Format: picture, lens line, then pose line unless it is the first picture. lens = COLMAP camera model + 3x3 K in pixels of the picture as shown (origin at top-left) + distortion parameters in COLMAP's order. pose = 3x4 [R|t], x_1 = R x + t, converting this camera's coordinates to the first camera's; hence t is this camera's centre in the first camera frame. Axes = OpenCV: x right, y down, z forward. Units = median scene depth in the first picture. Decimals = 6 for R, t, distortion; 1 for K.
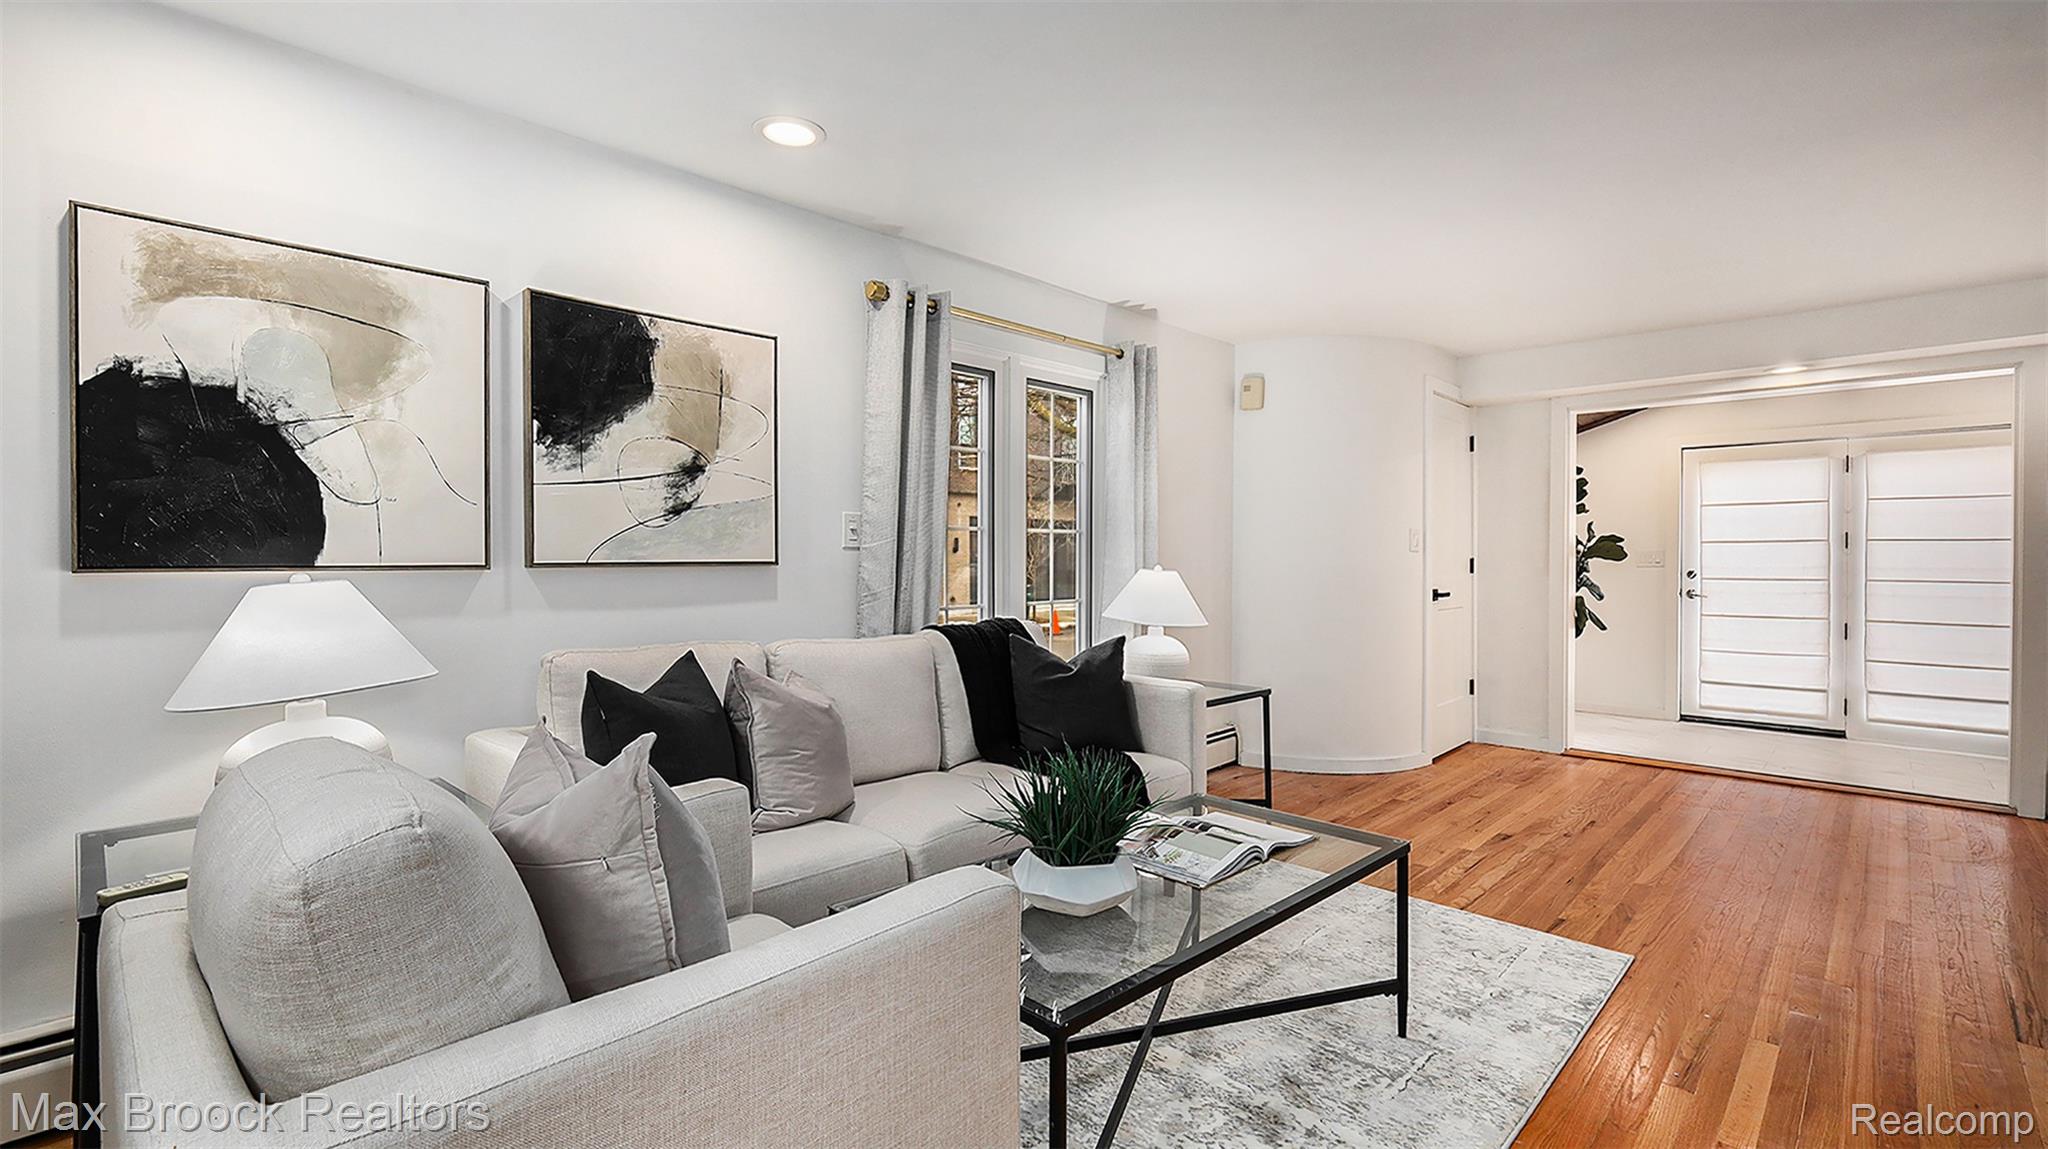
lens RADIAL K [[920.6, 0, 1027.4], [0, 920.6, 556.0], [0, 0, 1]] dist [0.009953, 0.000719]
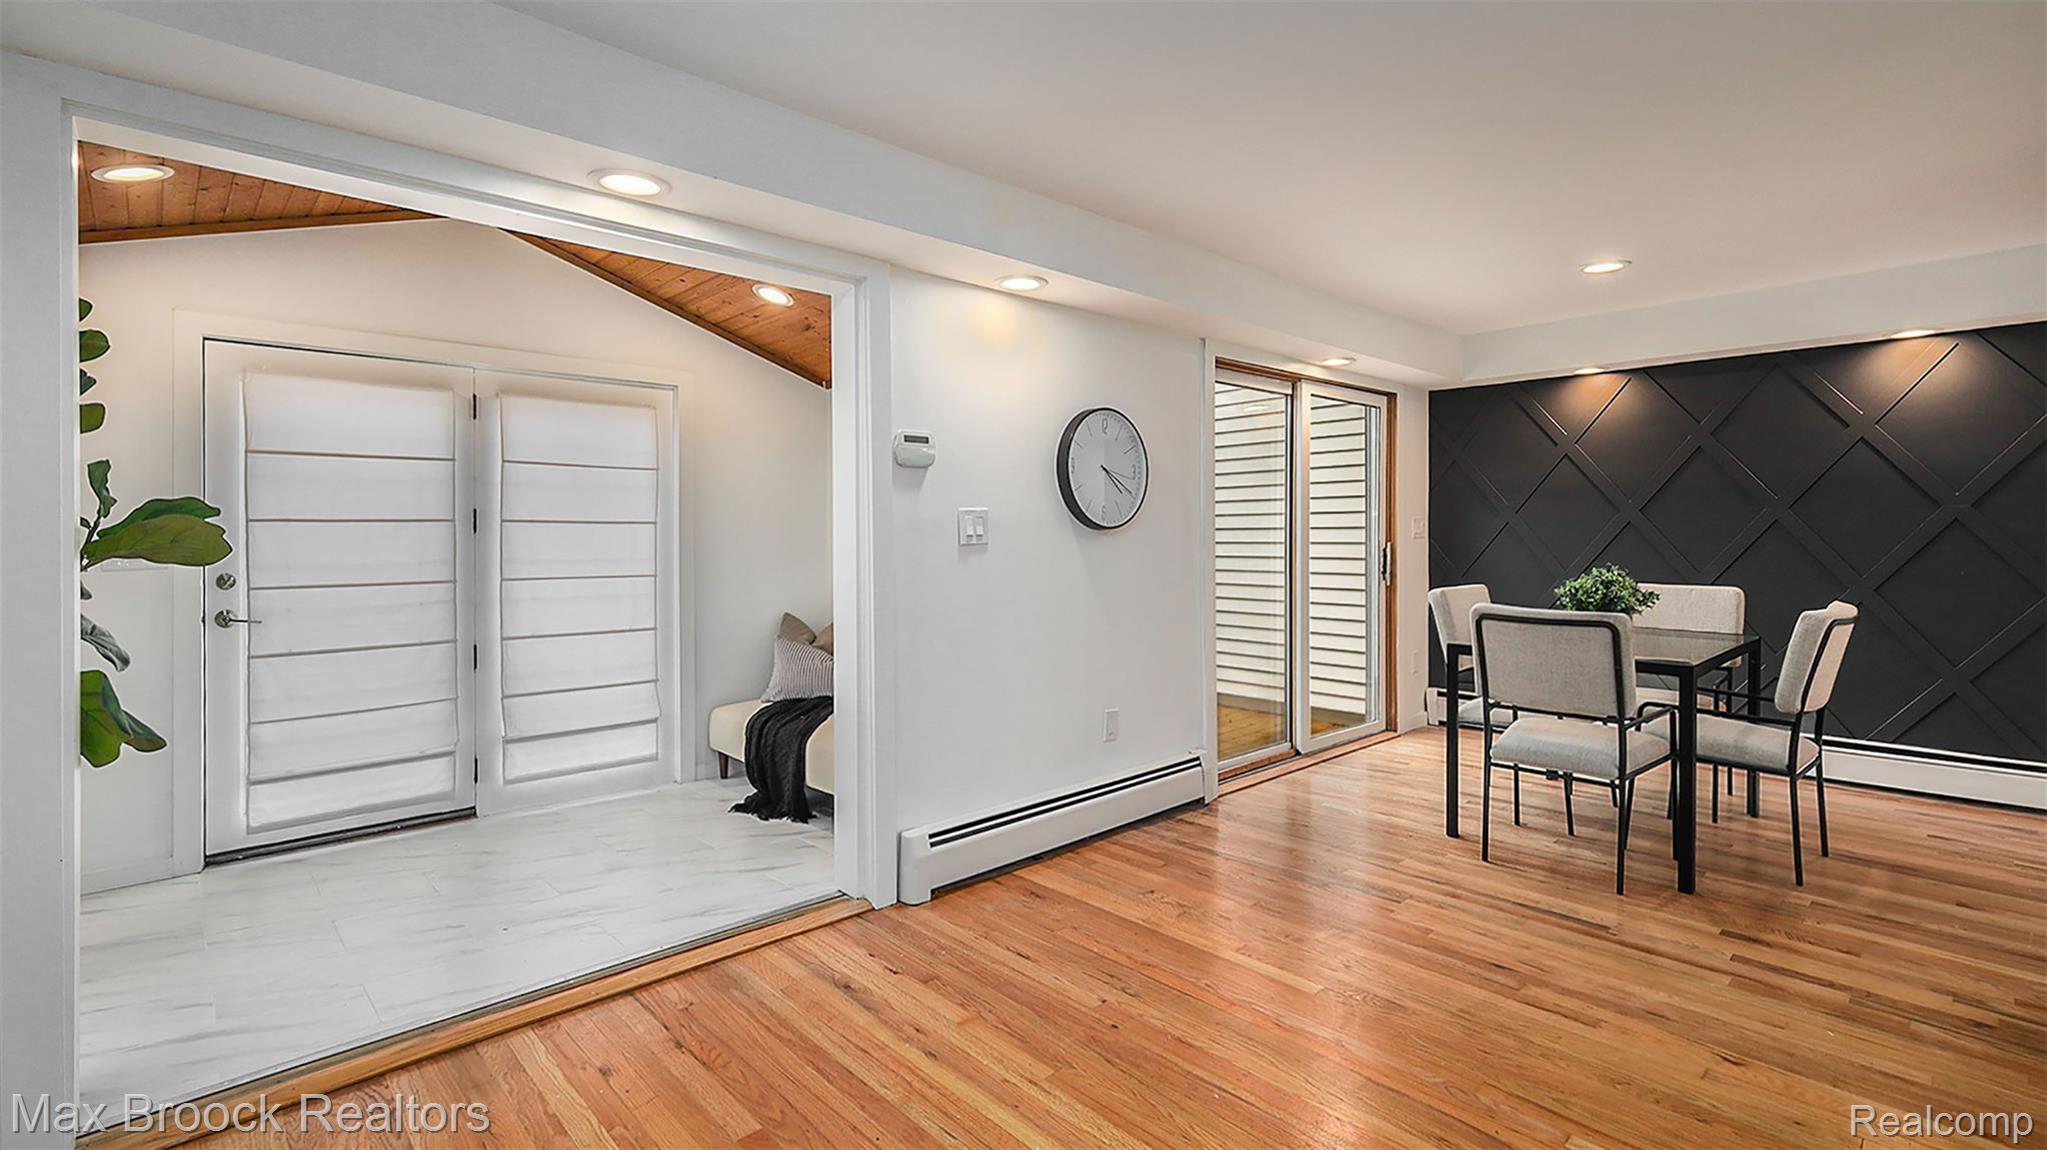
lens RADIAL K [[920.1, 0, 1035.7], [0, 920.1, 549.0], [0, 0, 1]] dist [0.009953, 0.000719]
pose [[0.050676, -0.015238, 0.998599, 0.247173], [0.002347, 0.999883, 0.015139, -0.005925], [-0.998712, 0.001576, 0.050706, 0.582304]]
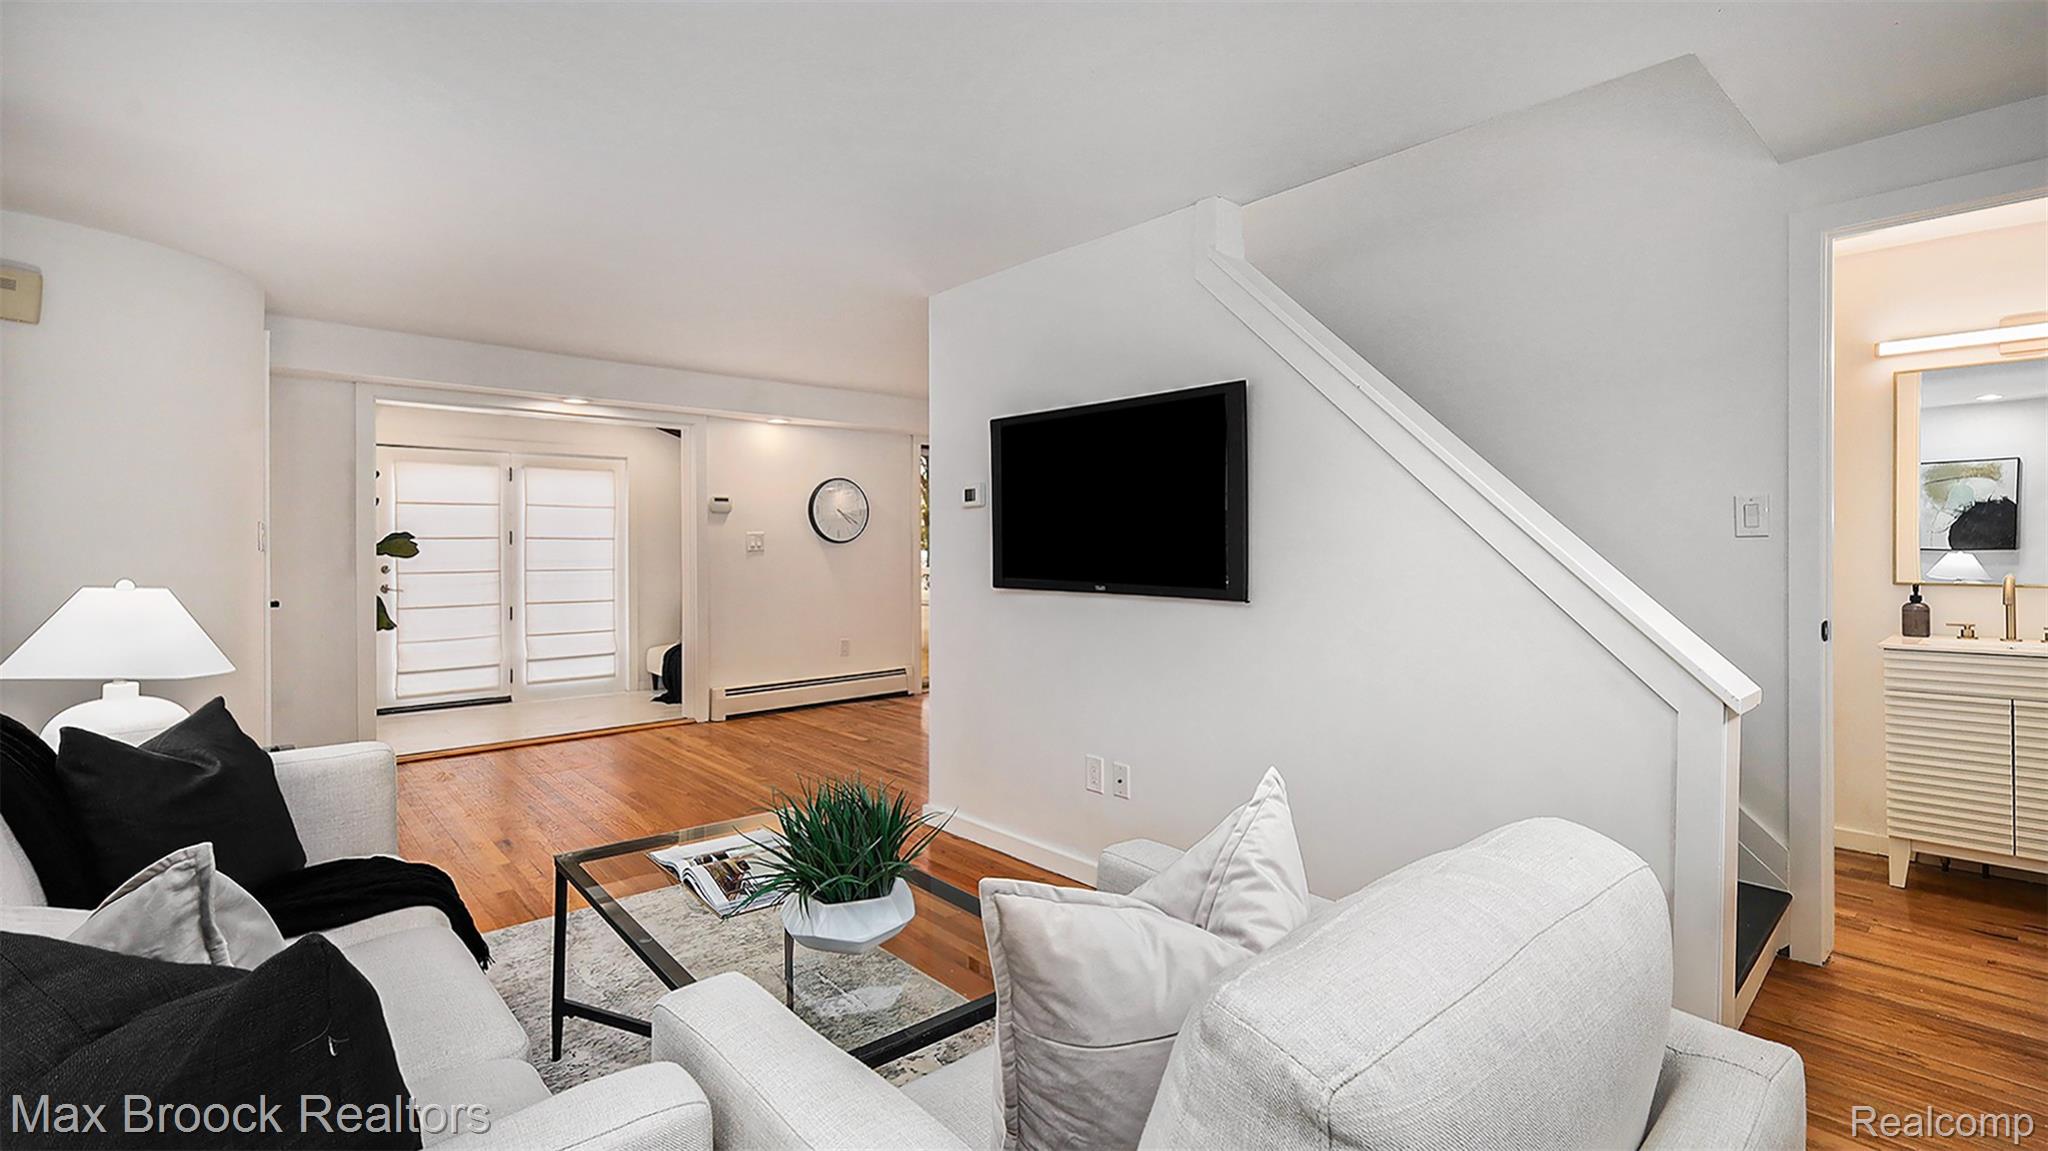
lens RADIAL K [[920.6, 0, 1030.6], [0, 920.6, 558.2], [0, 0, 1]] dist [0.009953, 0.000719]
pose [[0.082771, -0.017080, 0.996422, -0.266415], [0.003908, 0.999851, 0.016814, -0.008203], [-0.996561, 0.002502, 0.082826, 0.235006]]
